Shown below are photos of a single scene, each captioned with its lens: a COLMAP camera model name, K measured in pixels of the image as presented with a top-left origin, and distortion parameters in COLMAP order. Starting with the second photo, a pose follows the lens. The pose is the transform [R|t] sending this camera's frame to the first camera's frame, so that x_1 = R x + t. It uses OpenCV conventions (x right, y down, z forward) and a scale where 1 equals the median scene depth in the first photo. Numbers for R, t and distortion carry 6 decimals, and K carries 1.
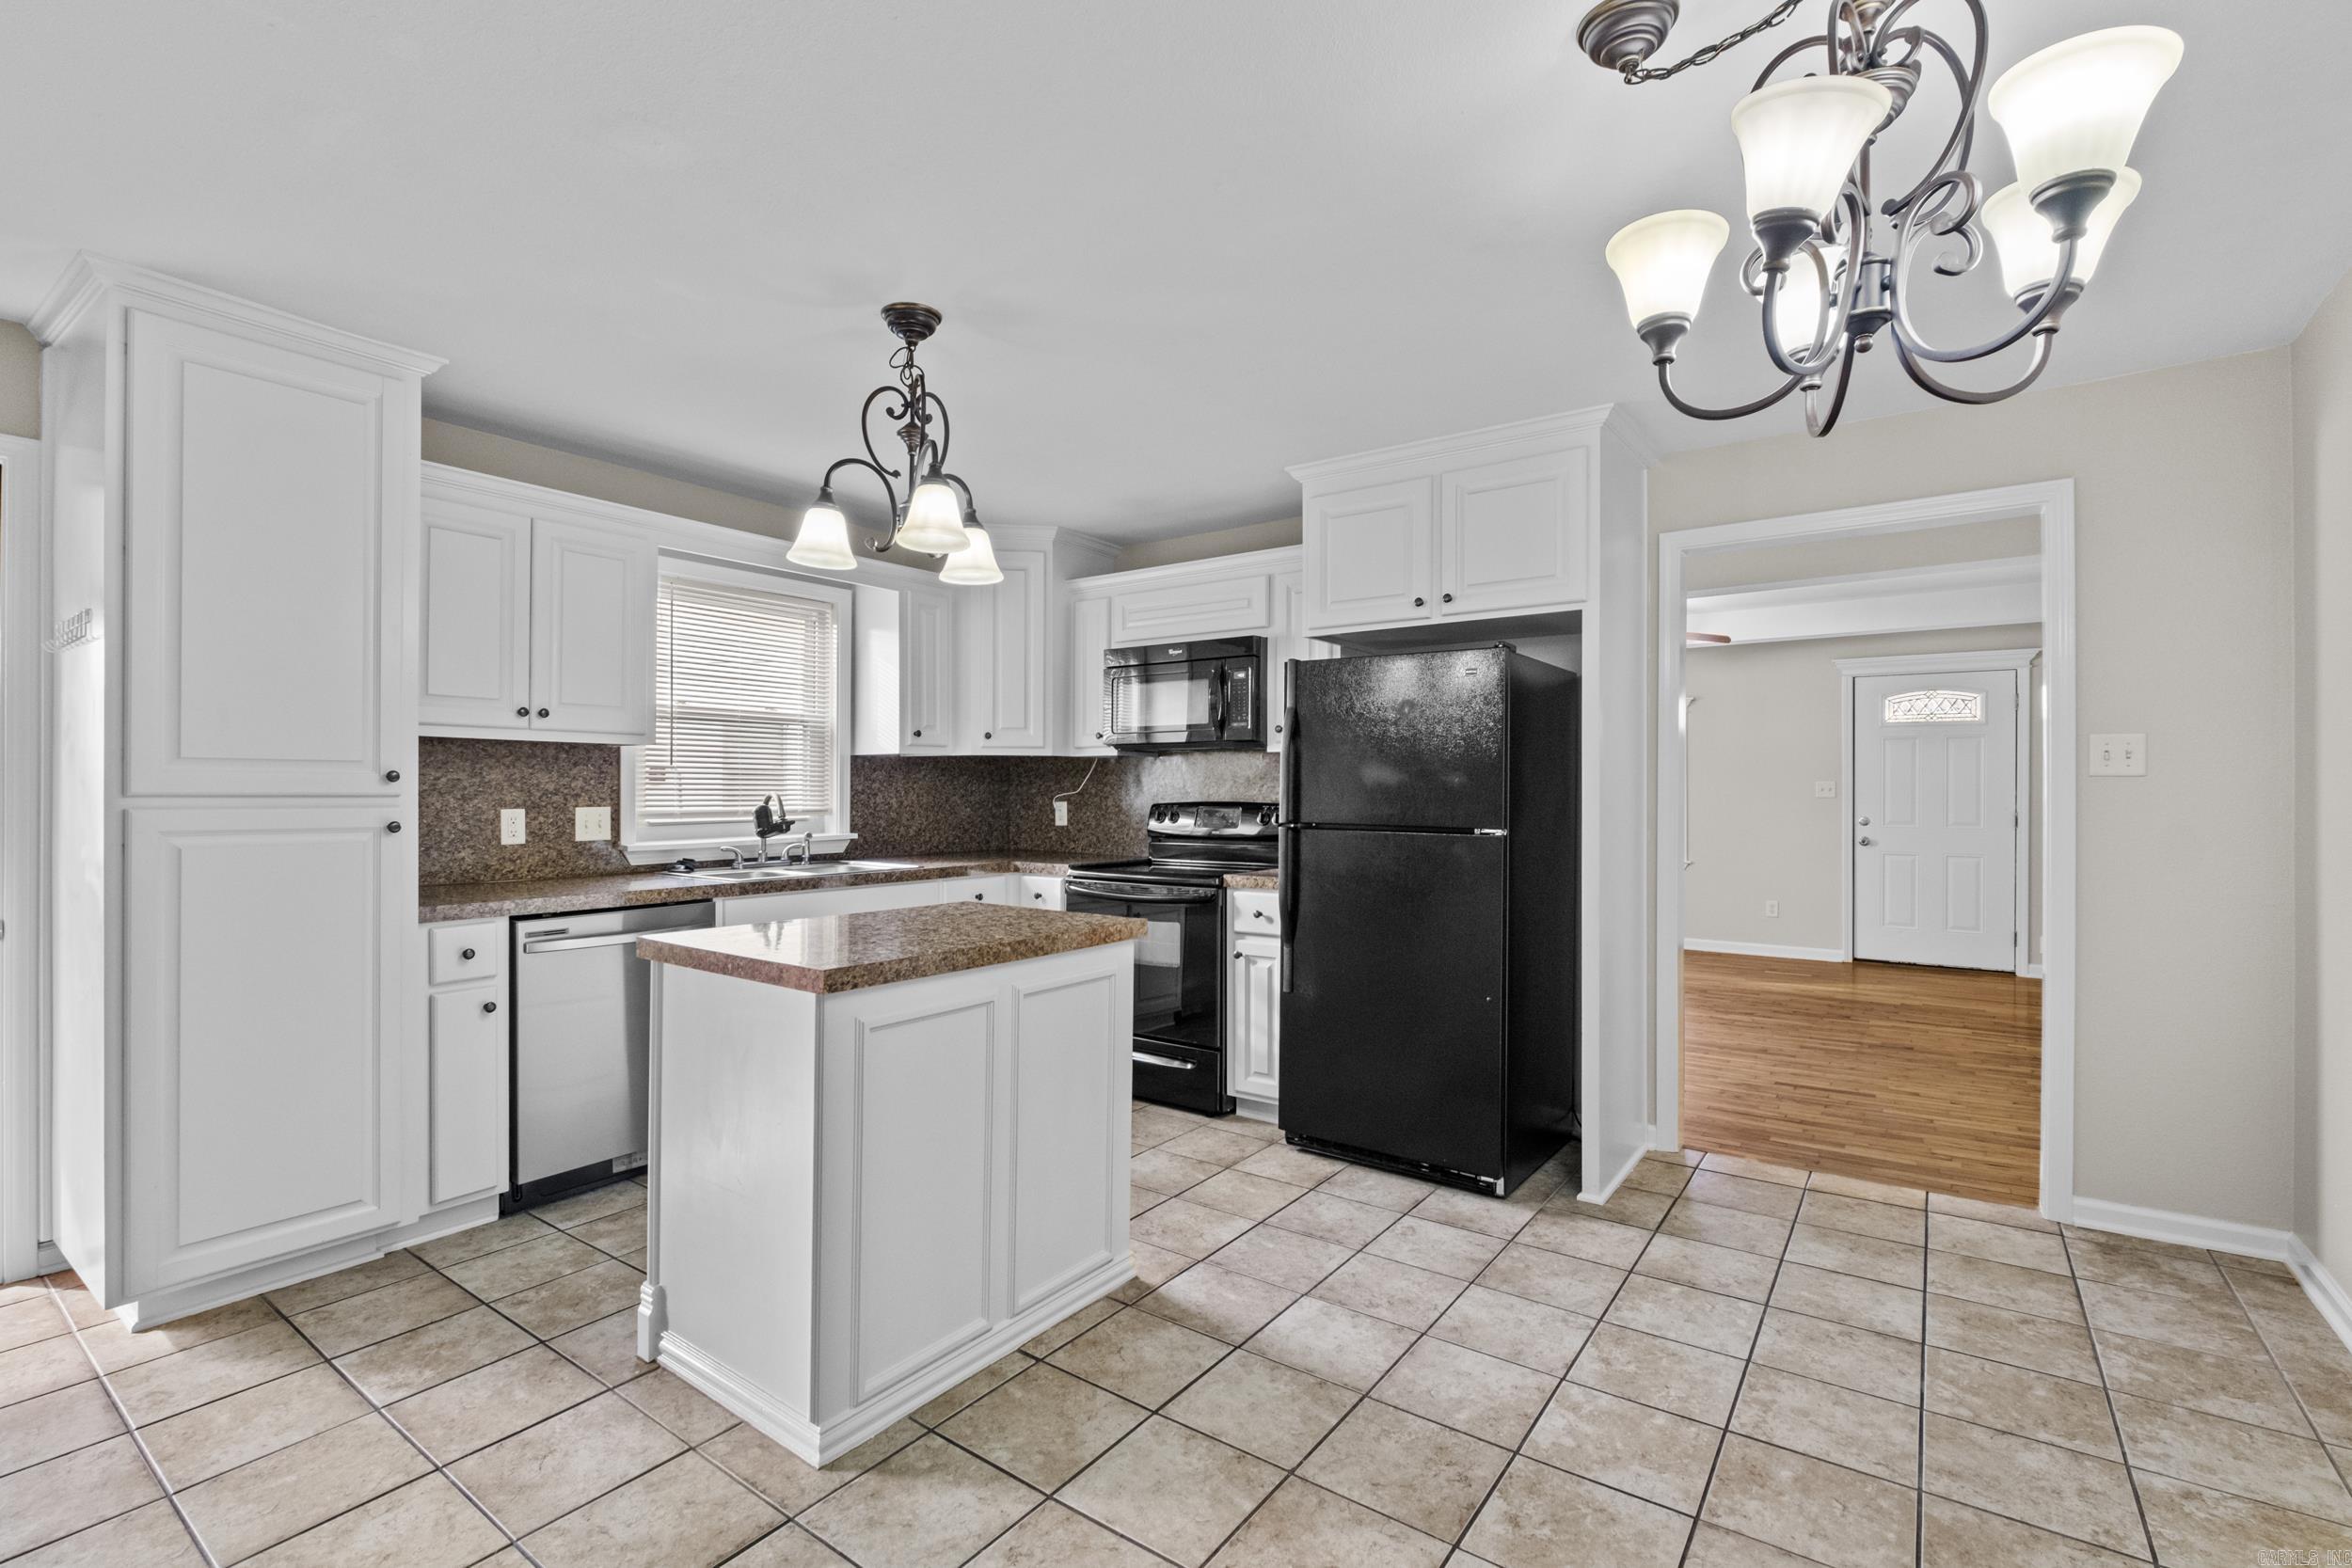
lens RADIAL K [[1040.1, 0, 1155.4], [0, 1040.1, 789.2], [0, 0, 1]] dist [0.003828, 0.001044]
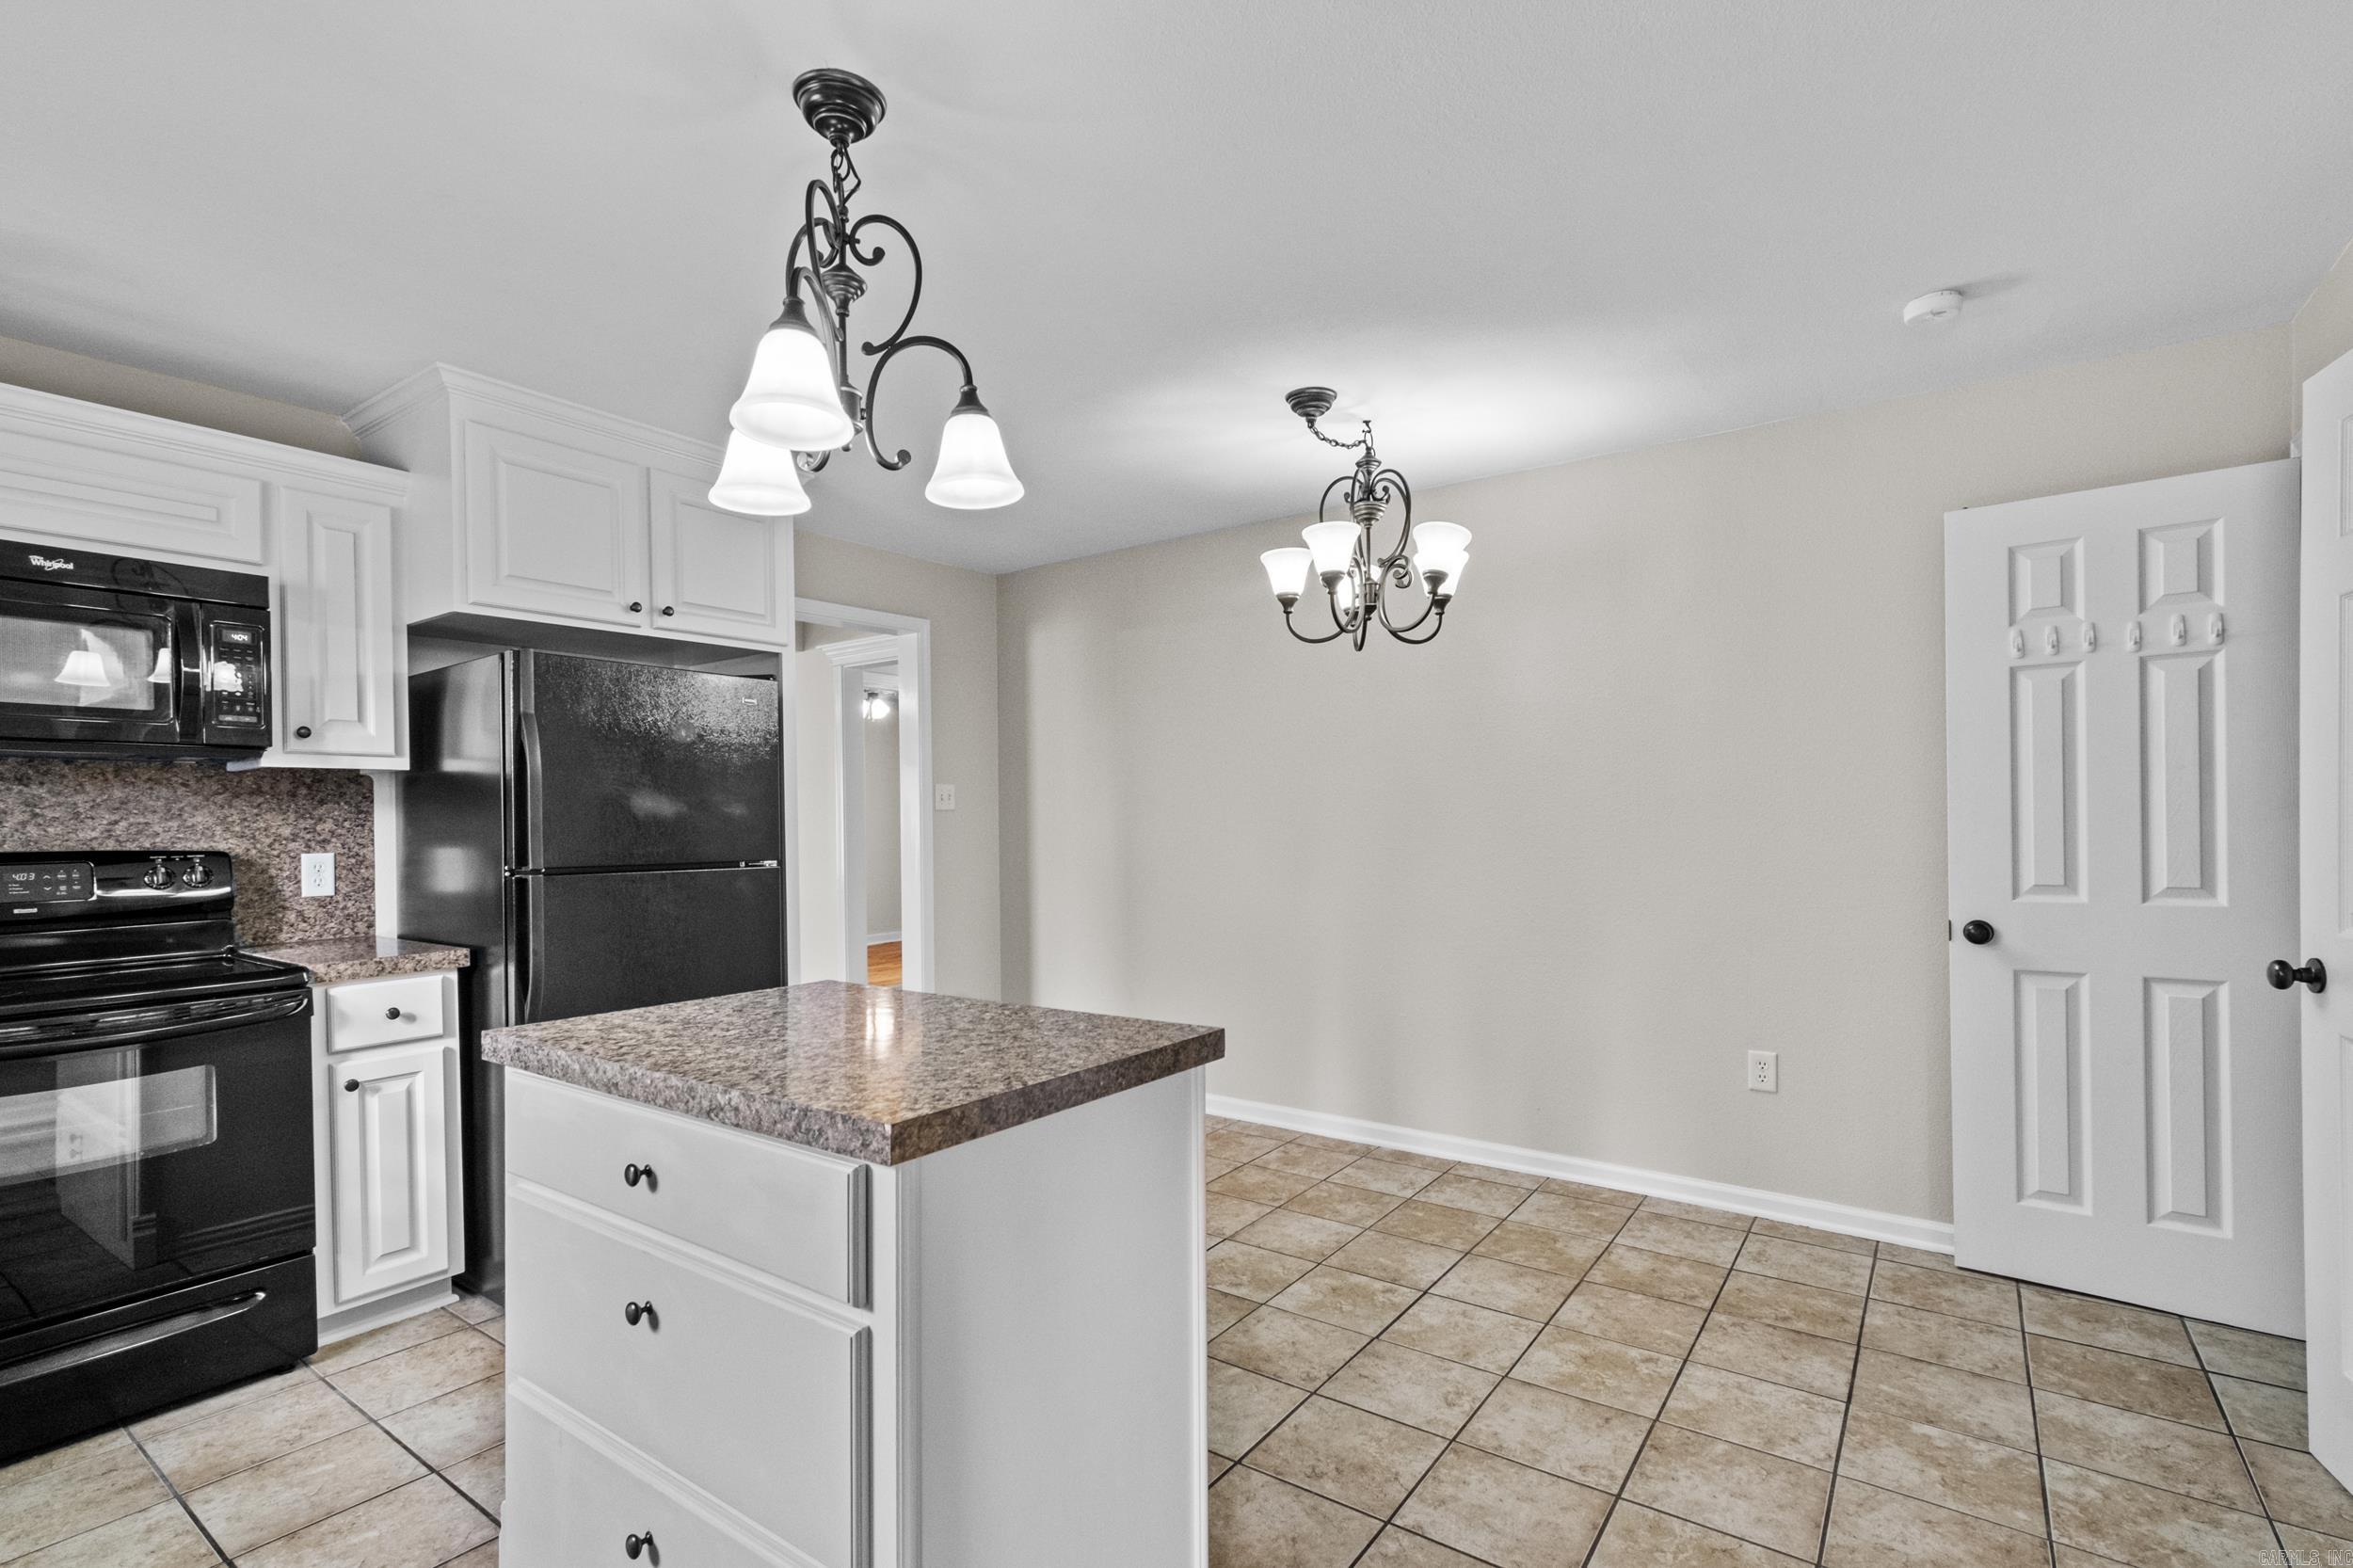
lens RADIAL K [[1091.2, 0, 1131.7], [0, 1091.2, 827.0], [0, 0, 1]] dist [0.007474, 0.000042]
pose [[0.012402, -0.010131, 0.999872, -0.666564], [0.010527, 0.999895, 0.010001, -0.000706], [-0.999868, 0.010402, 0.012507, 0.583719]]
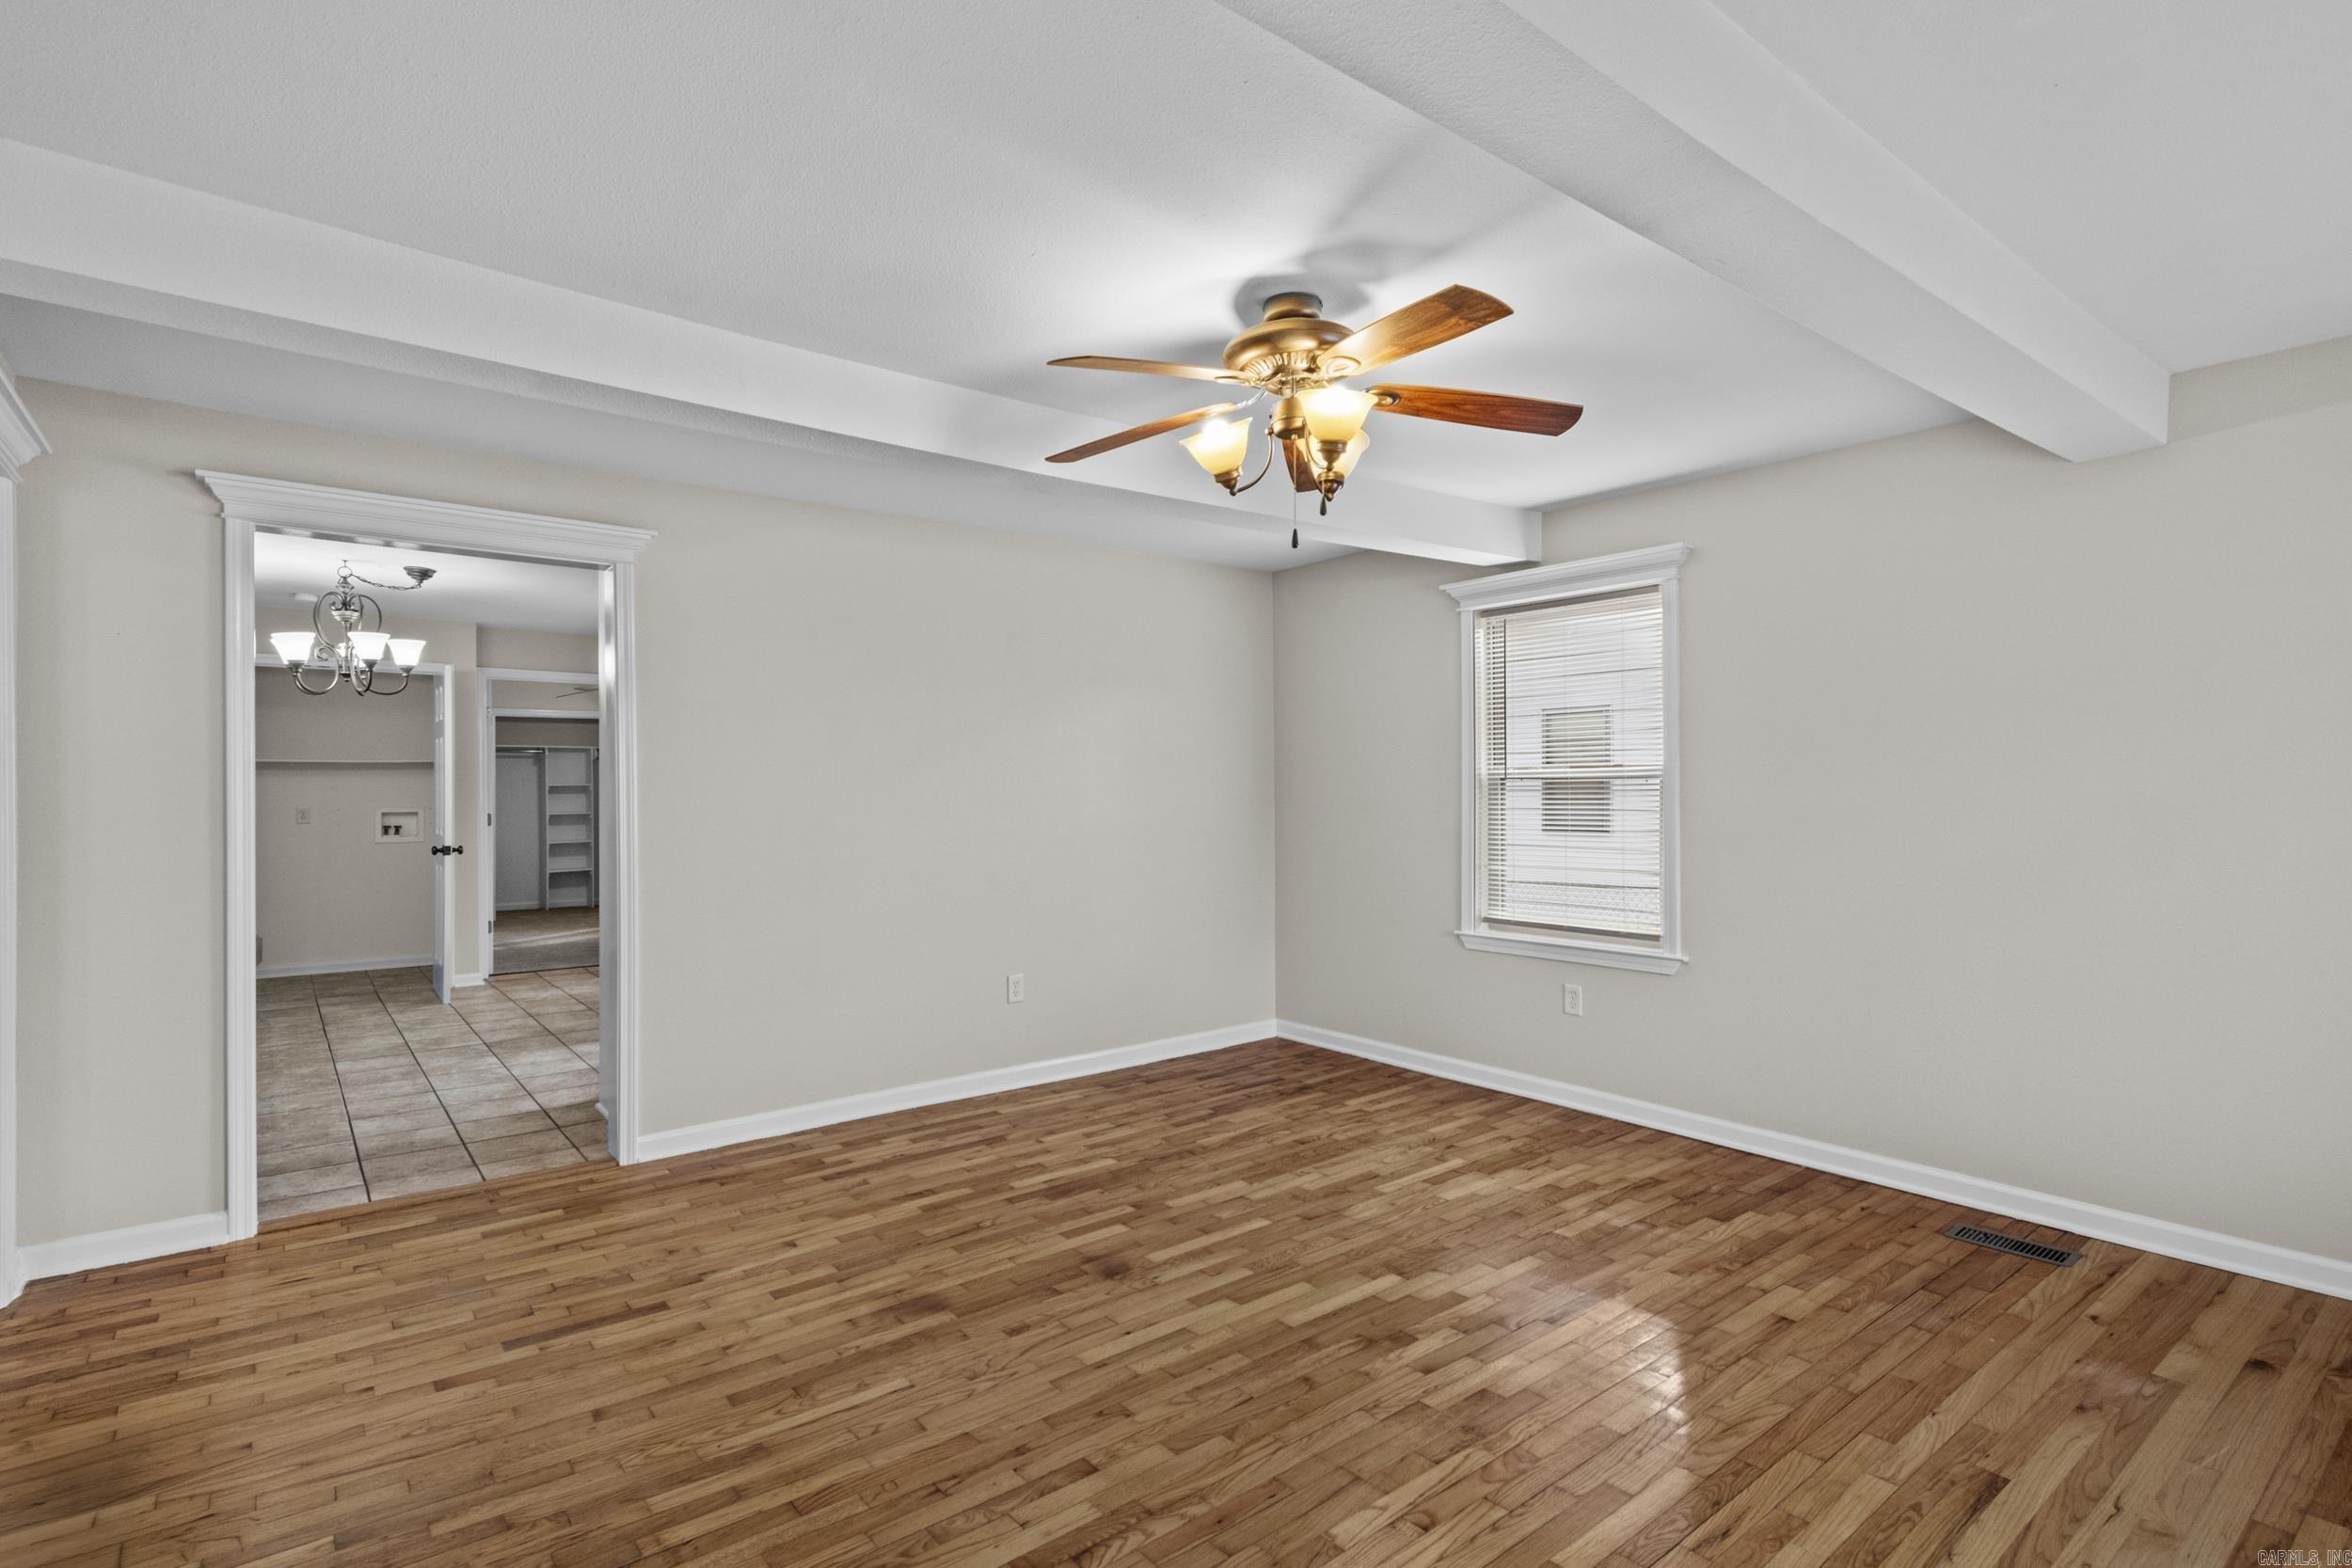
lens RADIAL K [[1166.2, 0, 1161.9], [0, 1166.2, 784.6], [0, 0, 1]] dist [0.014110, 0.002066]
pose [[-0.269296, 0.001966, -0.963056, 1.513571], [0.003637, 0.999993, 0.001024, -0.009066], [0.963051, -0.003227, -0.269301, 1.901780]]
